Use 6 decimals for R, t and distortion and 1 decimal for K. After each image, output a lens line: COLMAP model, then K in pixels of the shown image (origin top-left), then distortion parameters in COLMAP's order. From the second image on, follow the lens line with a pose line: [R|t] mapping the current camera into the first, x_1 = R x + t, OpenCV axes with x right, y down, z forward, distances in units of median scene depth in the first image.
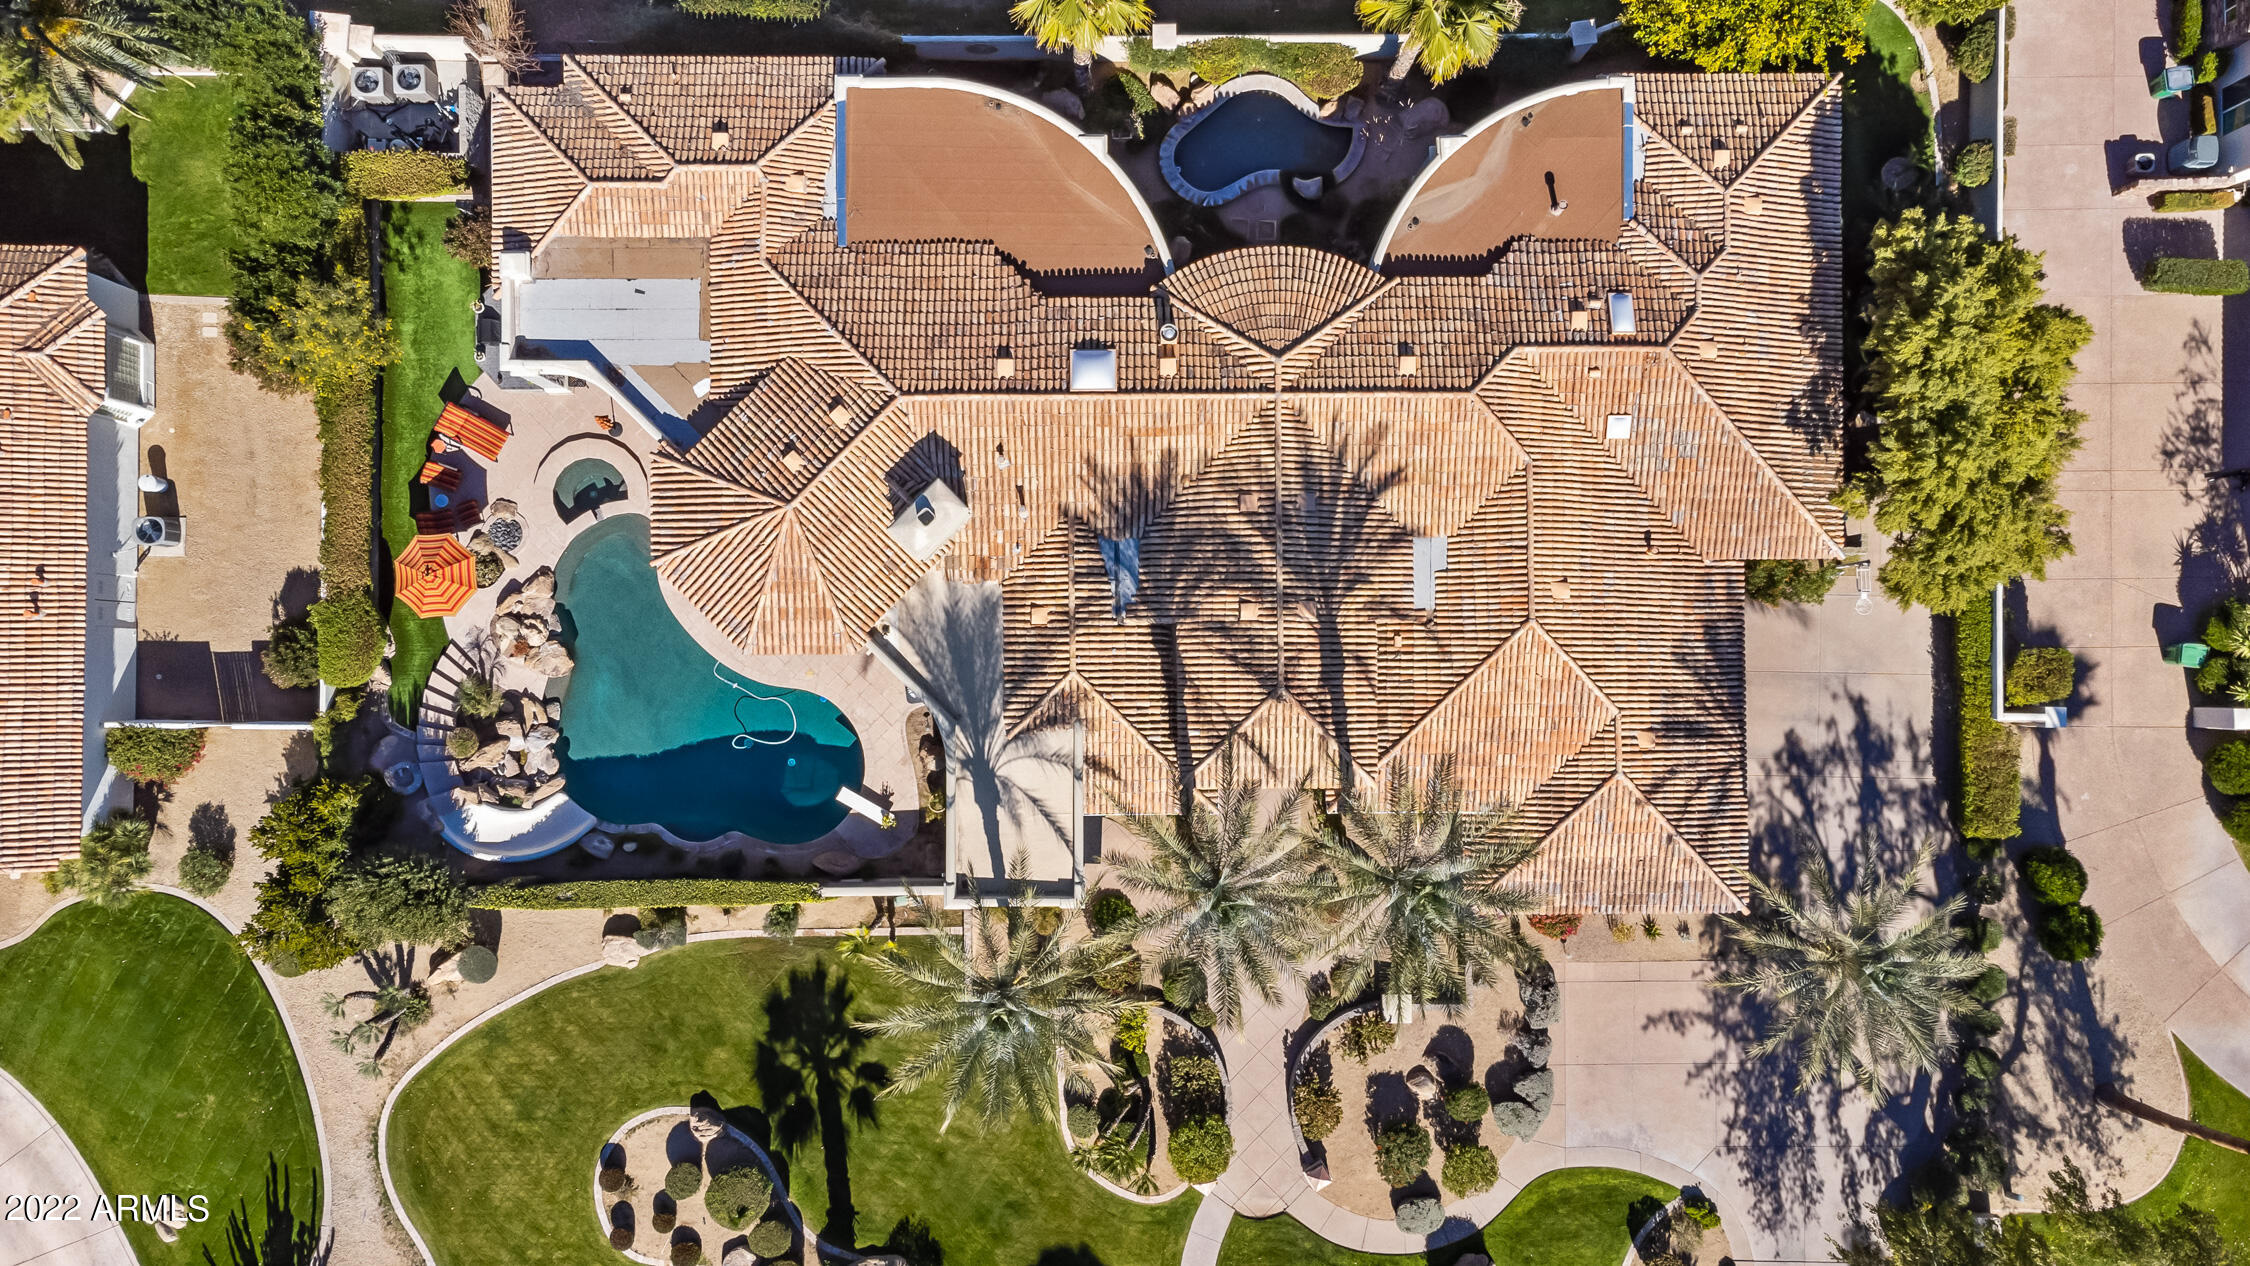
lens RADIAL K [[1660.5, 0, 1131.1], [0, 1660.5, 639.1], [0, 0, 1]] dist [0.040322, -0.006023]
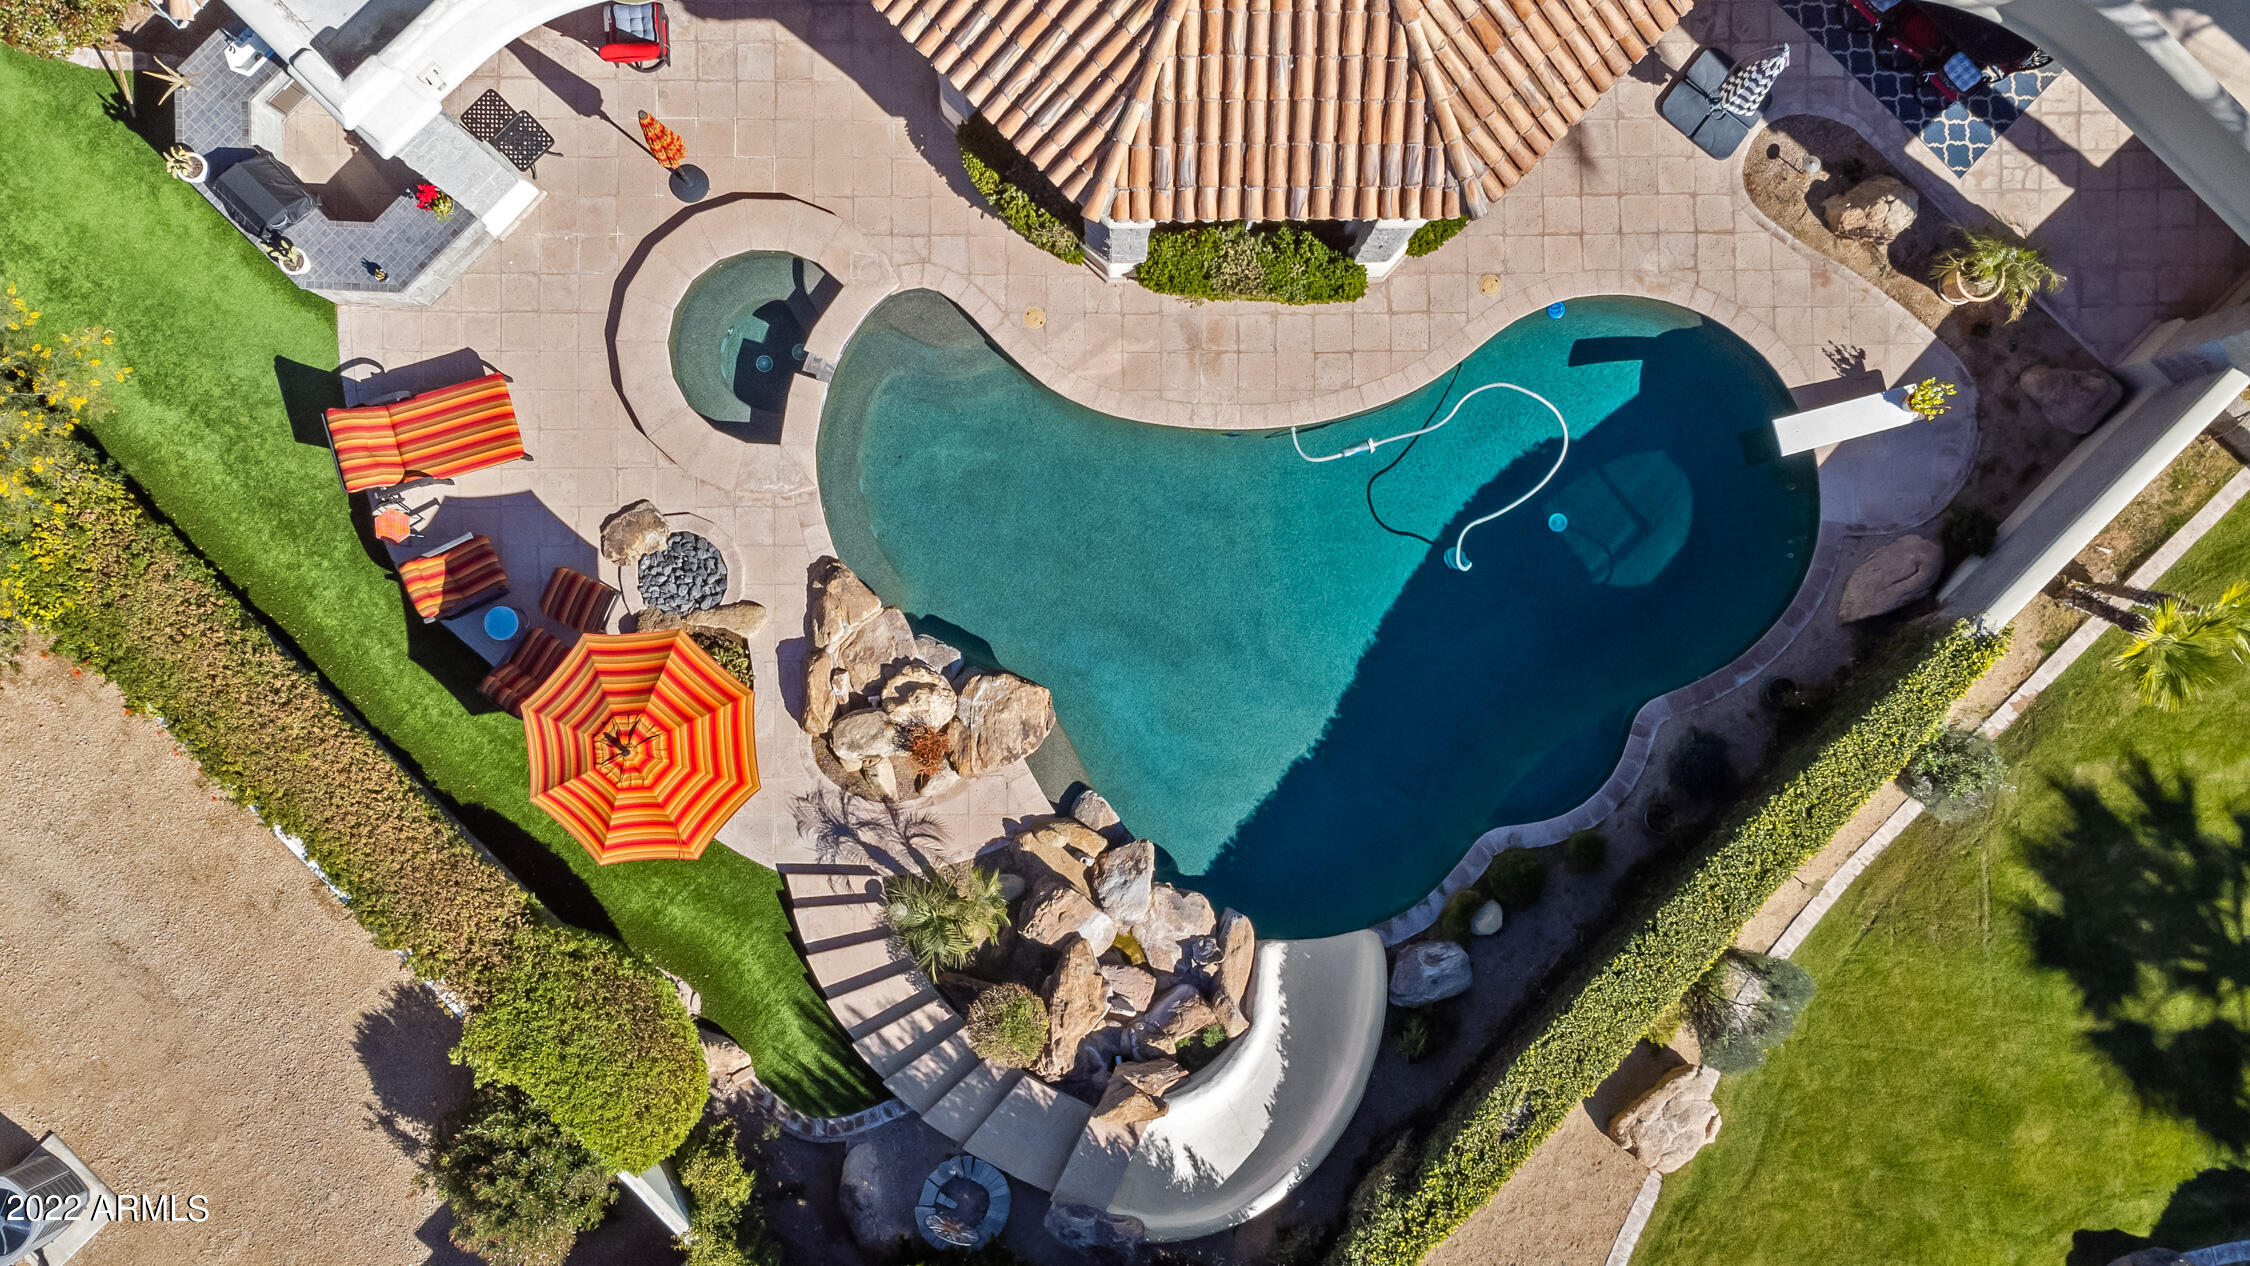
lens RADIAL K [[1660.5, 0, 1131.1], [0, 1660.5, 639.1], [0, 0, 1]] dist [0.040322, -0.006023]
pose [[0.708892, -0.705200, 0.012827, -0.321951], [0.704811, 0.708955, 0.024996, 0.010821], [-0.026720, -0.008679, 0.999605, 0.623735]]
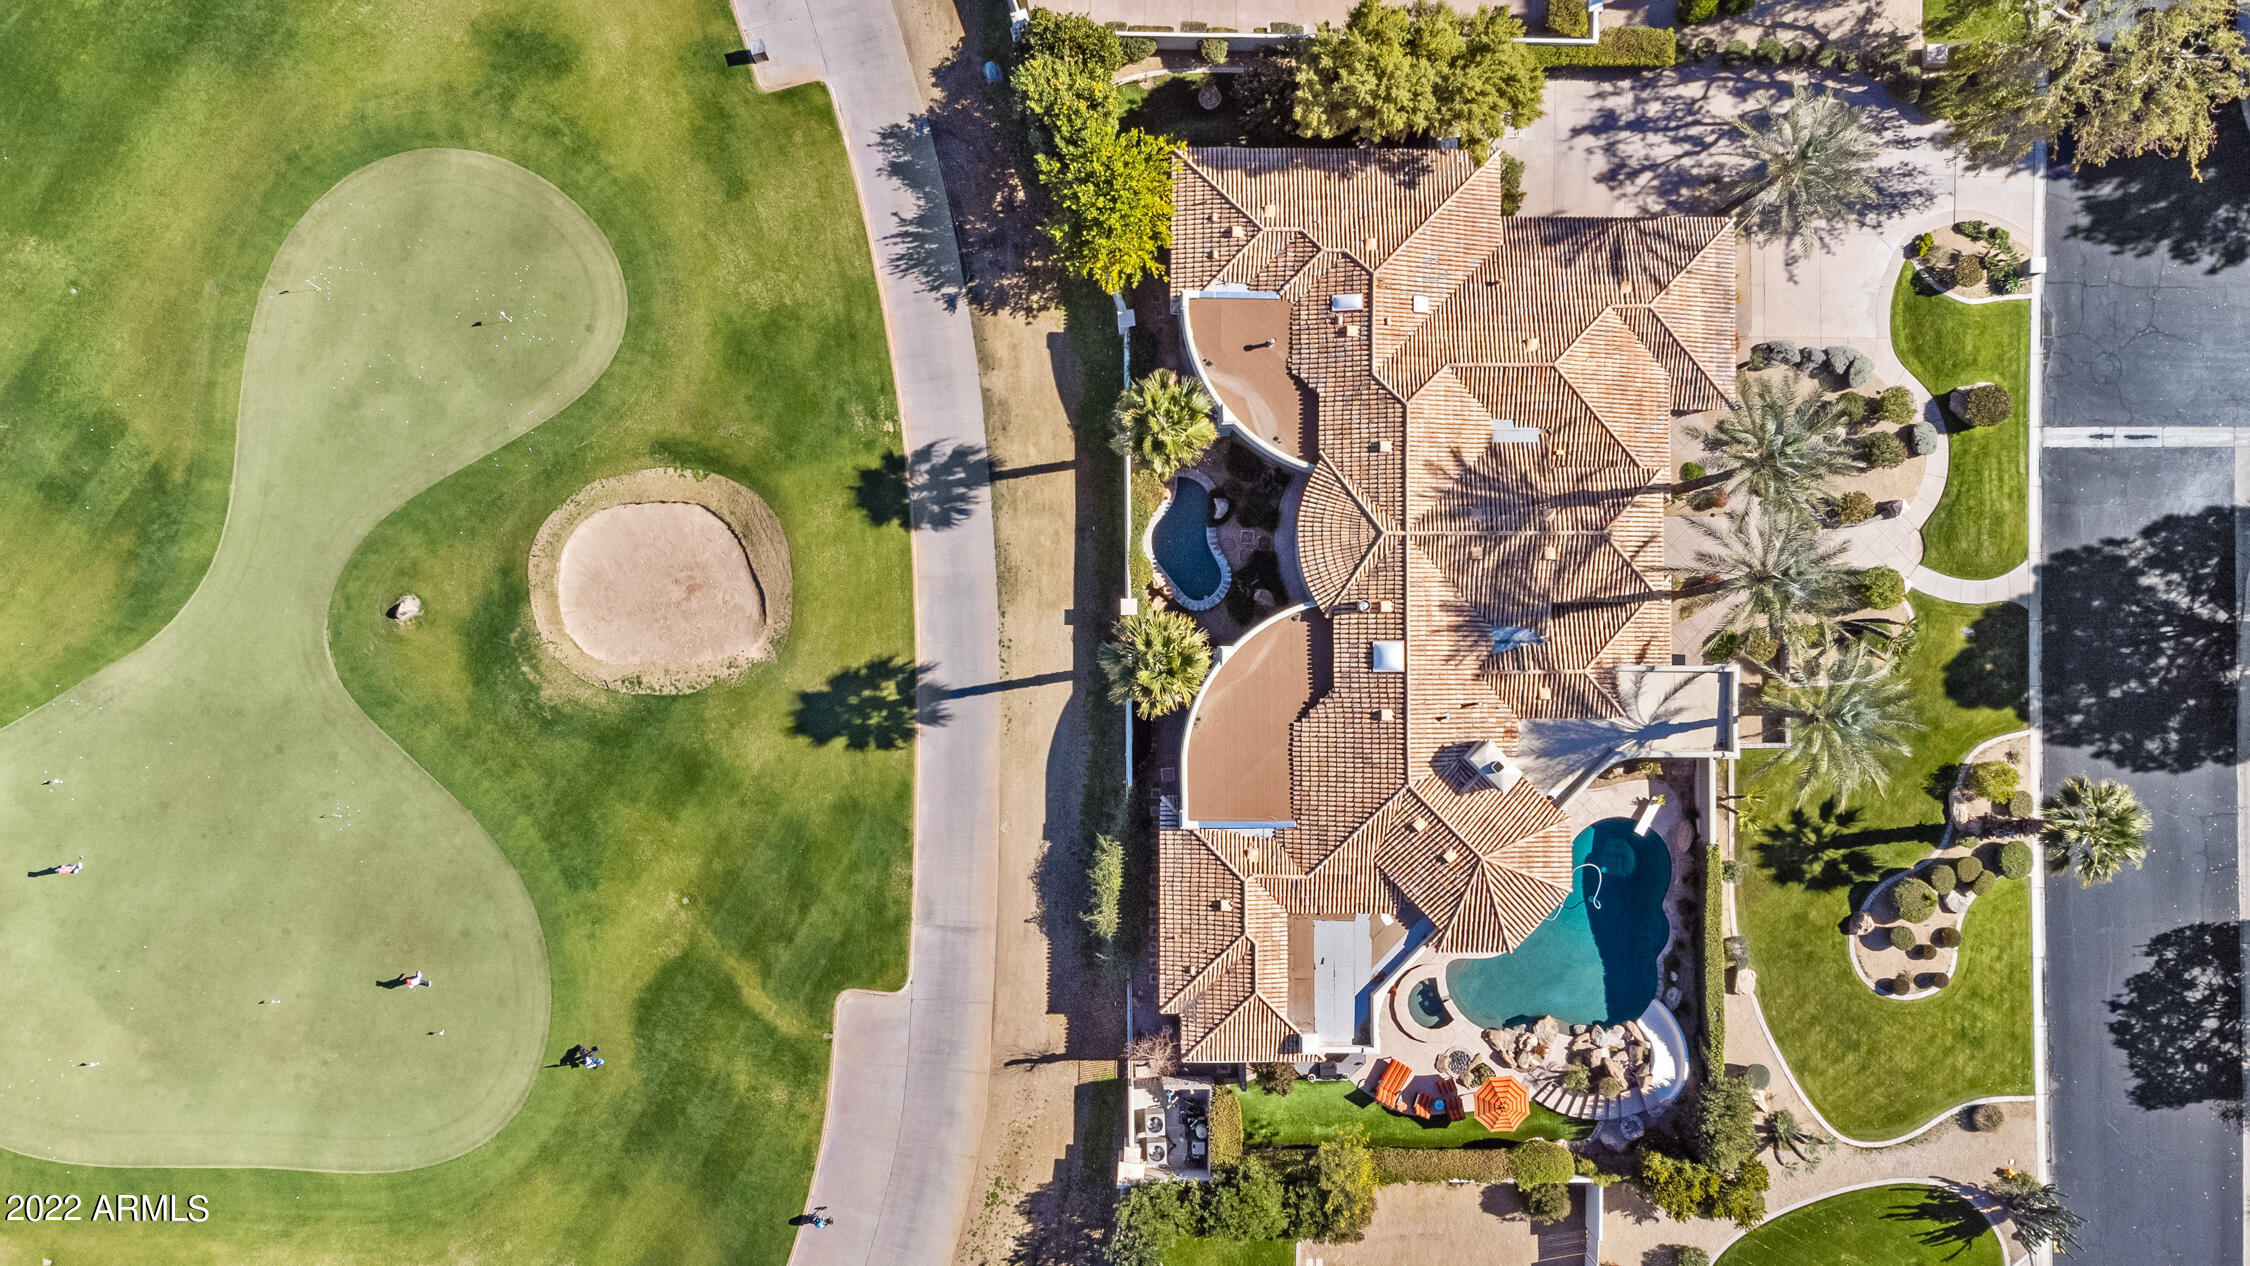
lens RADIAL K [[1660.5, 0, 1131.1], [0, 1660.5, 639.1], [0, 0, 1]] dist [0.040322, -0.006023]
pose [[0.006694, -0.999978, 0.000257, -0.008343], [0.998938, 0.006699, 0.045579, -0.424377], [-0.045580, -0.000048, 0.998961, -0.445974]]
